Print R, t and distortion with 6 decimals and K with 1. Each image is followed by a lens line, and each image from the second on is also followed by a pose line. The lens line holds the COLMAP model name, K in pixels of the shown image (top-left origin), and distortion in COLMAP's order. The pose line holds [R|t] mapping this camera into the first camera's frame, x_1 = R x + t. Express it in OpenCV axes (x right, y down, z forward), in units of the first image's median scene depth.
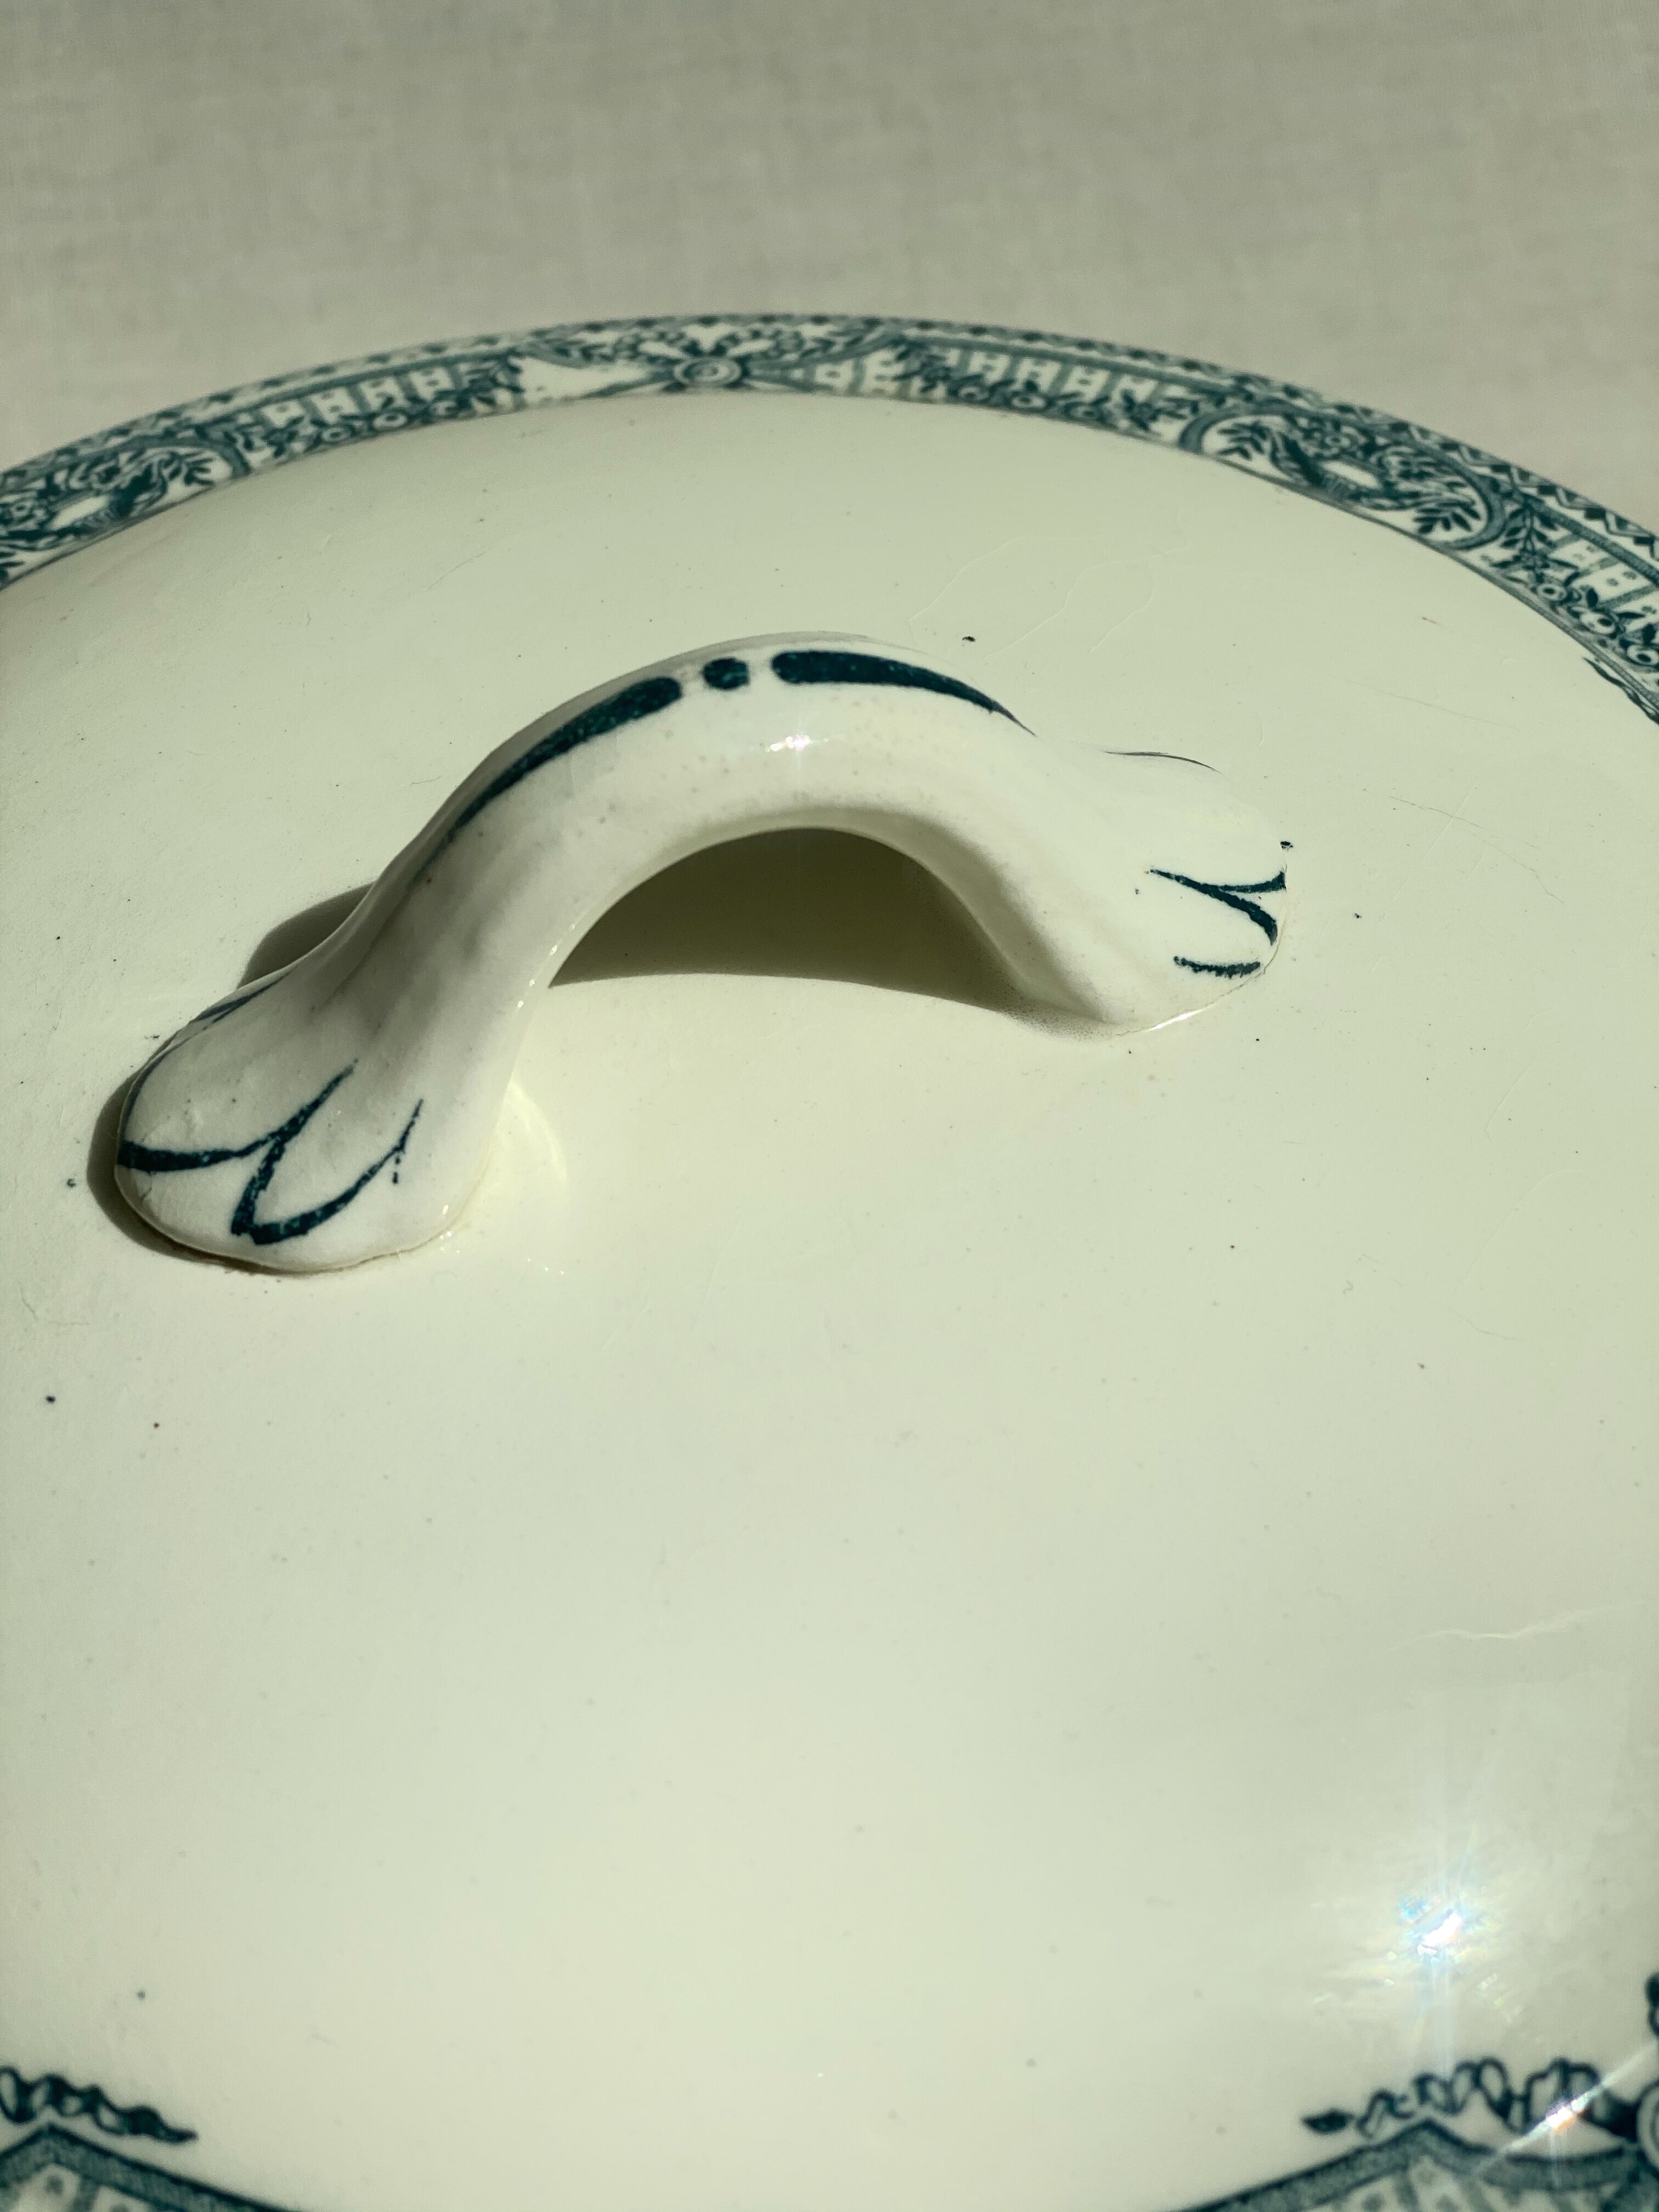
lens RADIAL K [[3380.2, 0, 829.5], [0, 3380.2, 1106.0], [0, 0, 1]] dist [0.045021, 0.079675]
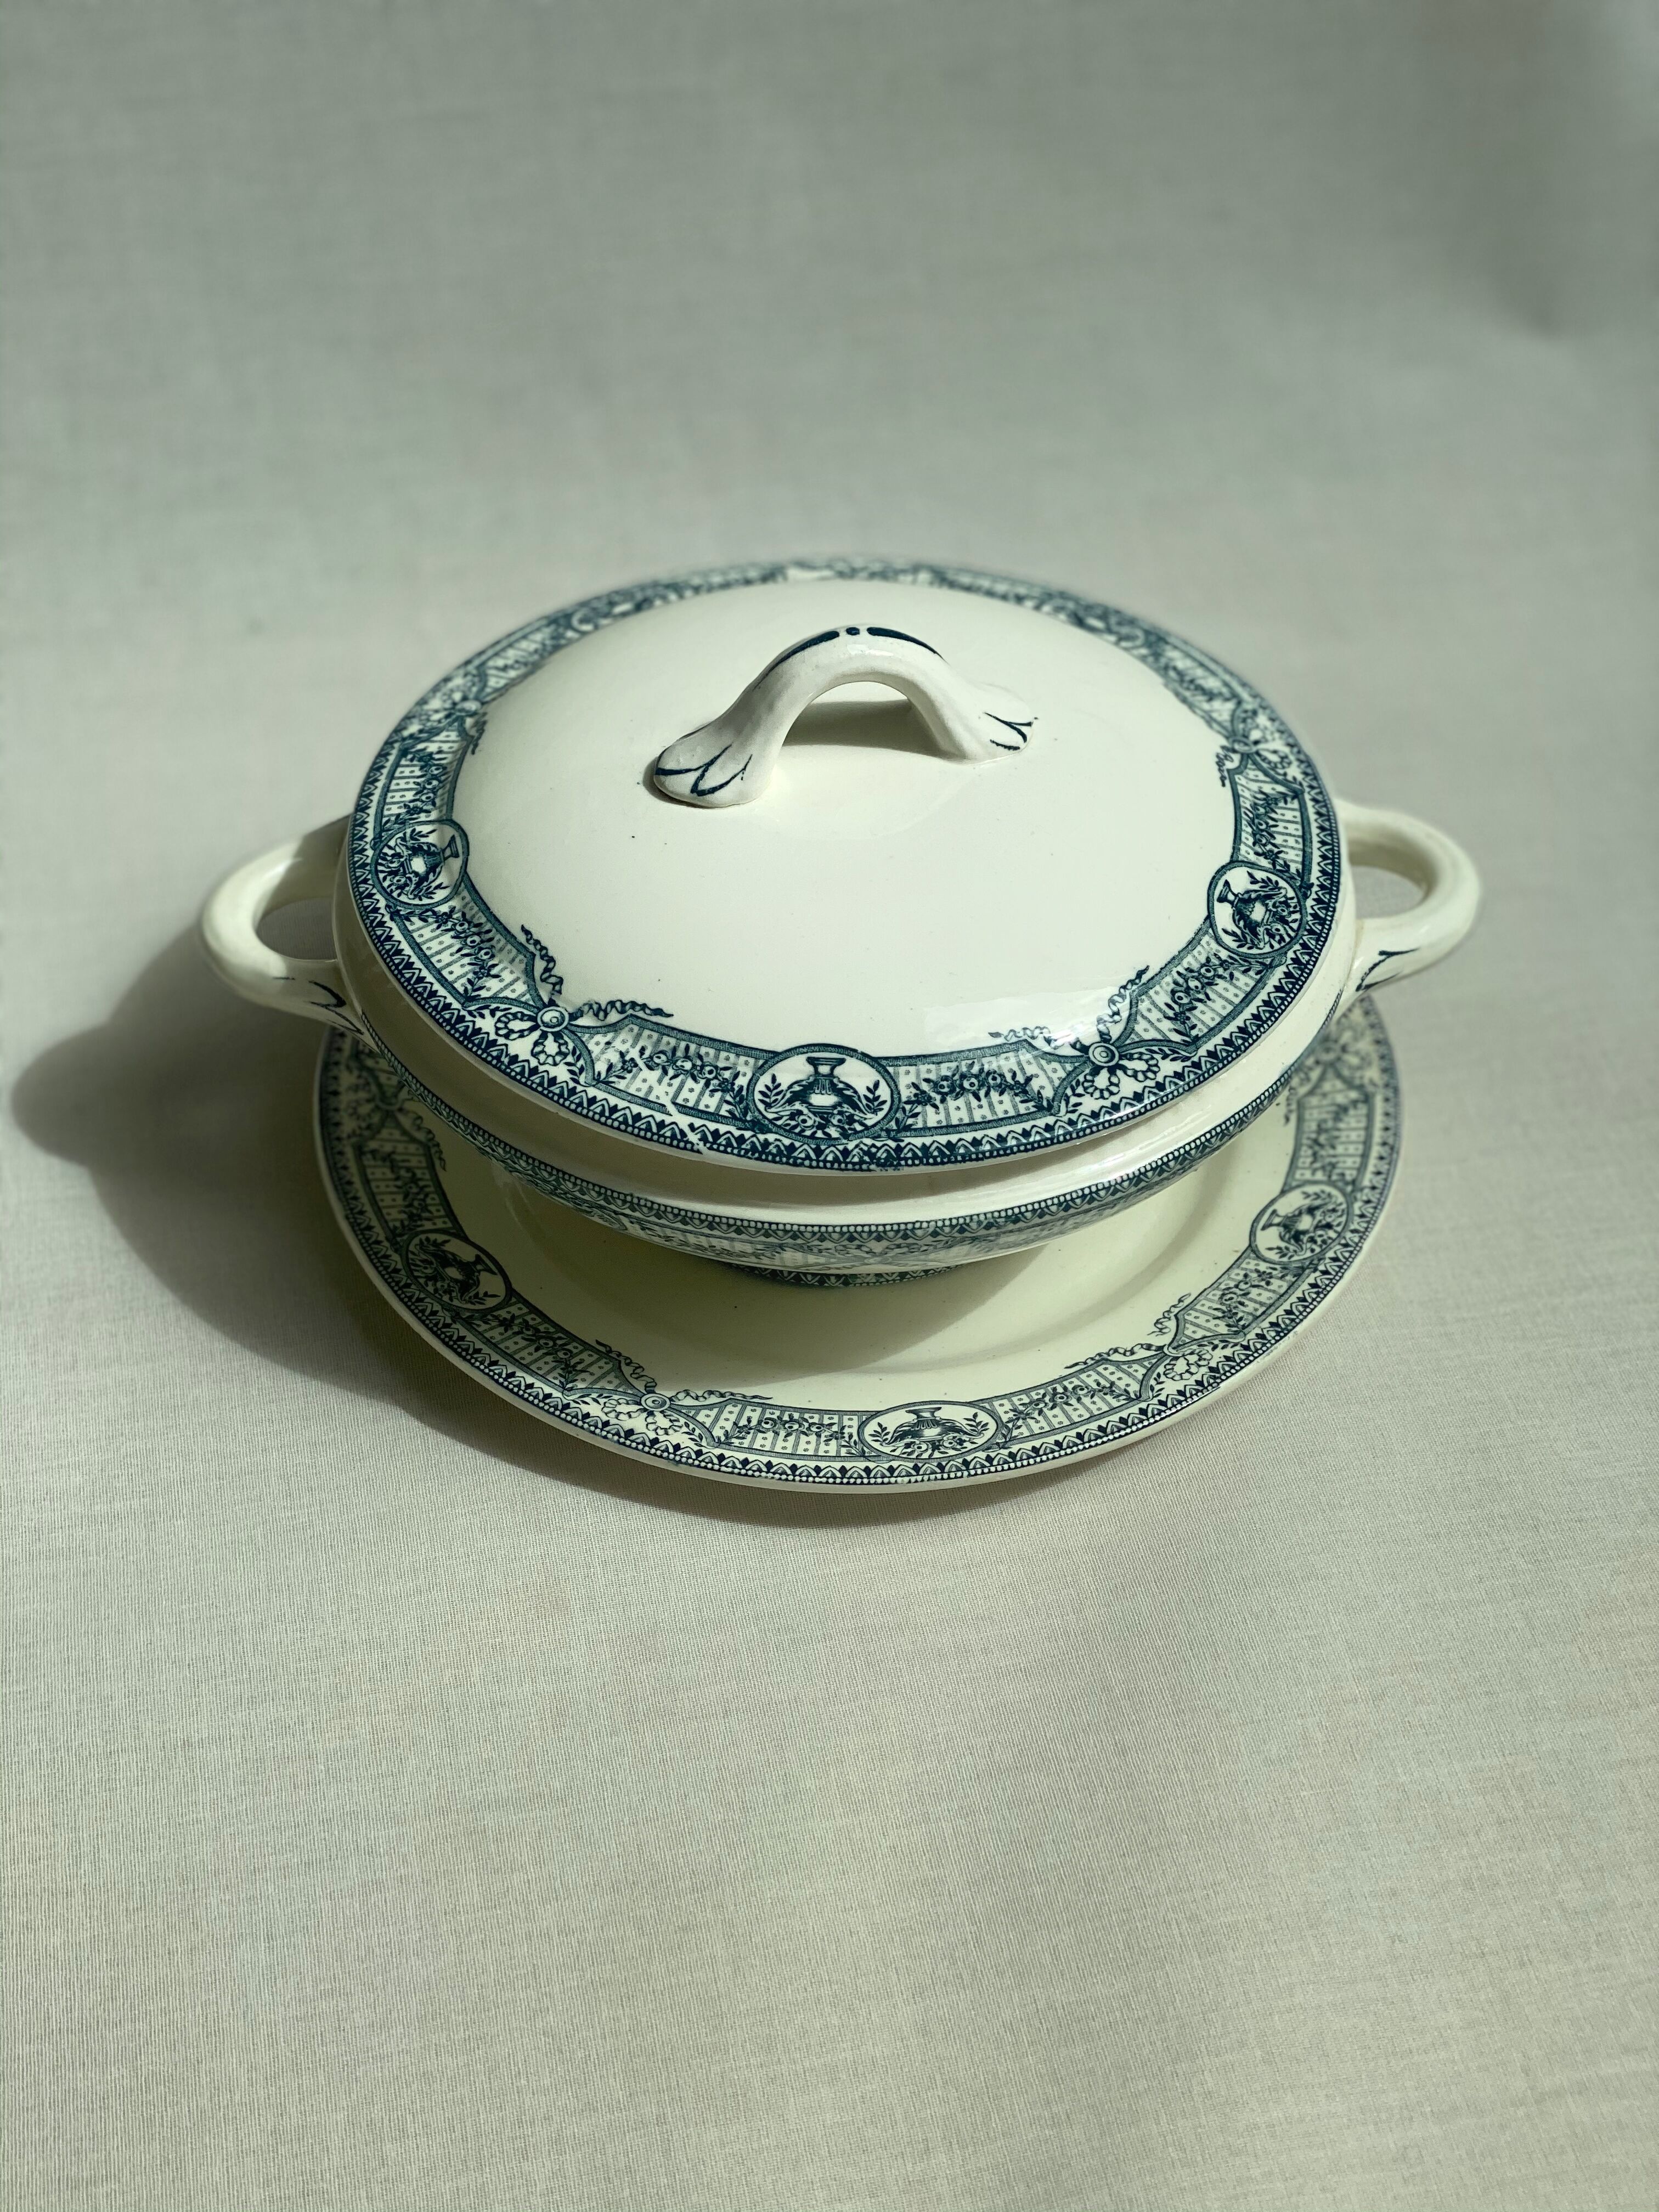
lens RADIAL K [[3380.2, 0, 829.5], [0, 3380.2, 1106.0], [0, 0, 1]] dist [0.045021, 0.079675]
pose [[0.996752, 0.065657, -0.046642, 0.117924], [-0.070948, 0.989906, -0.122690, 0.664984], [0.038116, 0.125601, 0.991348, -2.002884]]
